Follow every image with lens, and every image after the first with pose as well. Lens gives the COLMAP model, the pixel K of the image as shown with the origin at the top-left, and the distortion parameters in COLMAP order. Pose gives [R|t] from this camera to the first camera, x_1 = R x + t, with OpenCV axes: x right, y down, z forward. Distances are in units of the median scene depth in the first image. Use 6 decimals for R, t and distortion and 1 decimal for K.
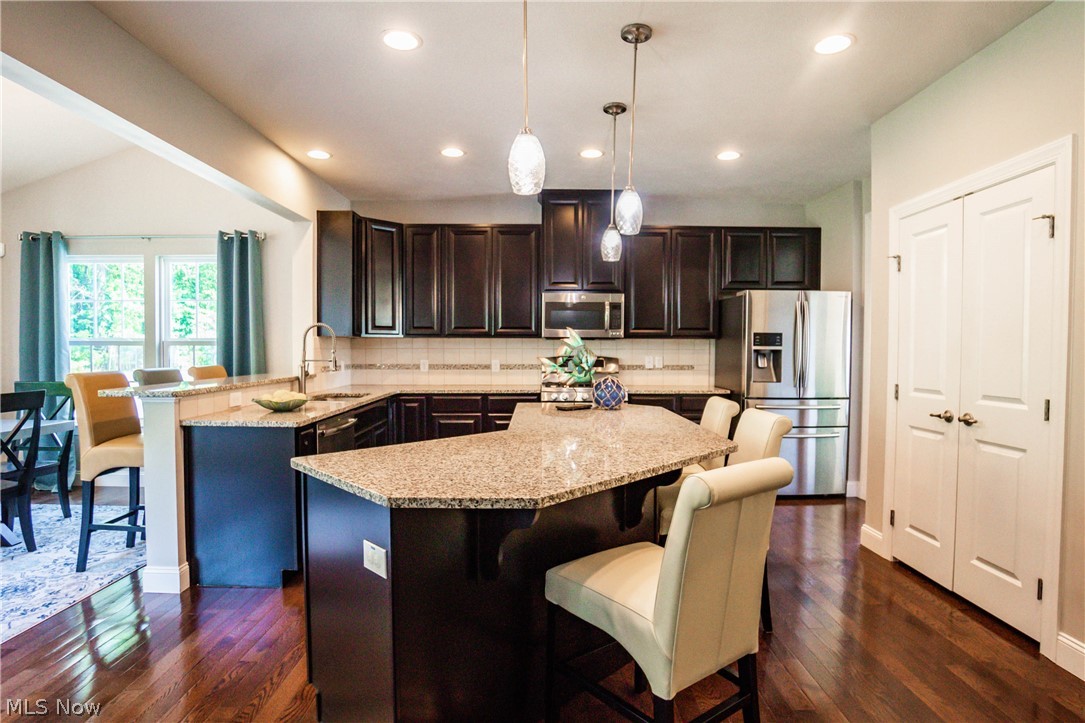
lens RADIAL K [[557.7, 0, 542.5], [0, 557.7, 361.5], [0, 0, 1]] dist [-0.067747, 0.022885]
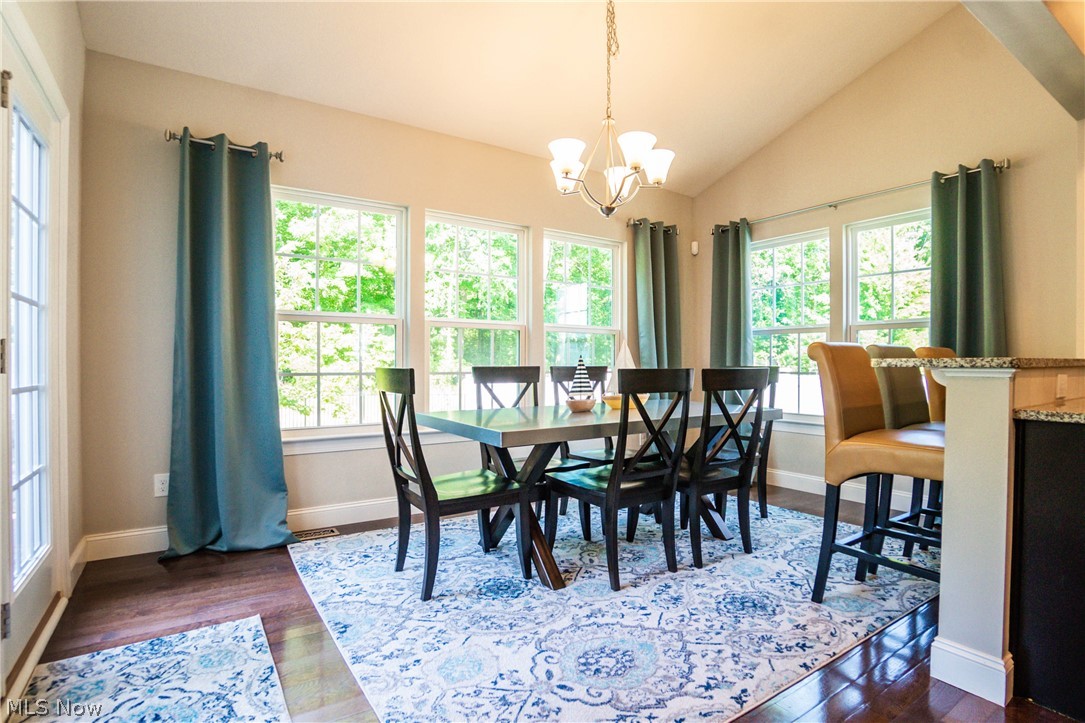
lens RADIAL K [[550.1, 0, 555.4], [0, 550.1, 362.2], [0, 0, 1]] dist [-0.041509, 0.000629]
pose [[0.567813, -0.001822, -0.823155, -0.364014], [-0.022002, 0.999607, -0.017389, 0.059906], [0.822863, 0.027985, 0.567550, 0.201871]]
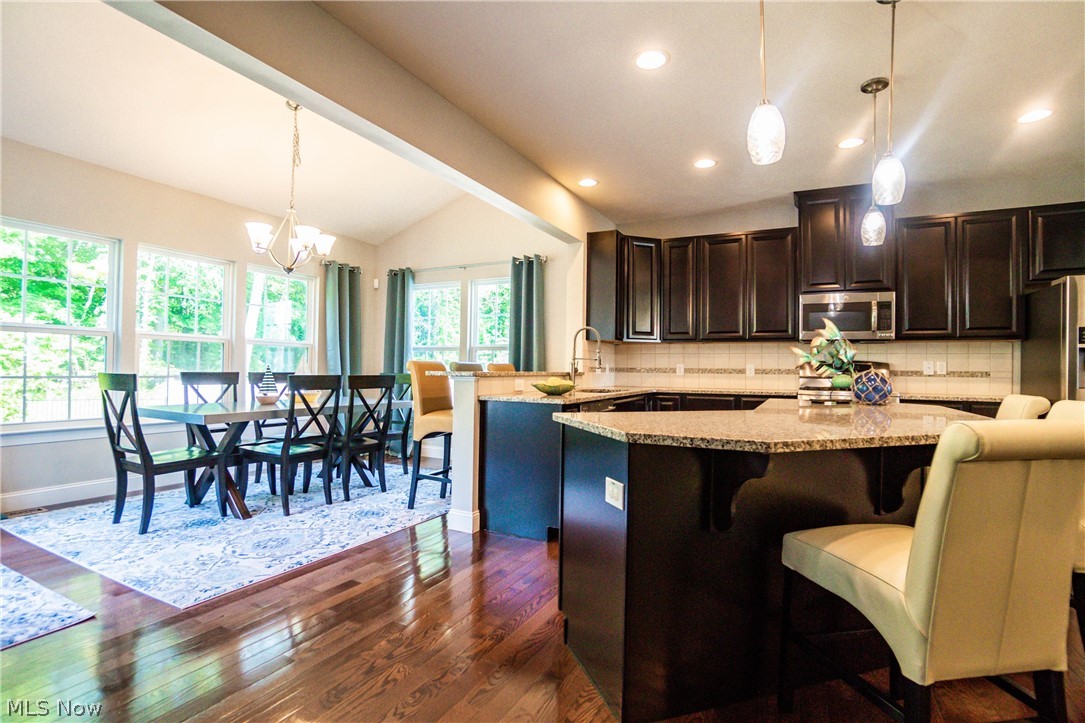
lens RADIAL K [[518.7, 0, 545.4], [0, 518.7, 363.4], [0, 0, 1]] dist [-0.077711, 0.027508]
pose [[0.887901, 0.004998, -0.460008, 0.020435], [-0.024396, 0.999045, -0.036235, 0.055917], [0.459388, 0.043396, 0.887175, -0.001010]]
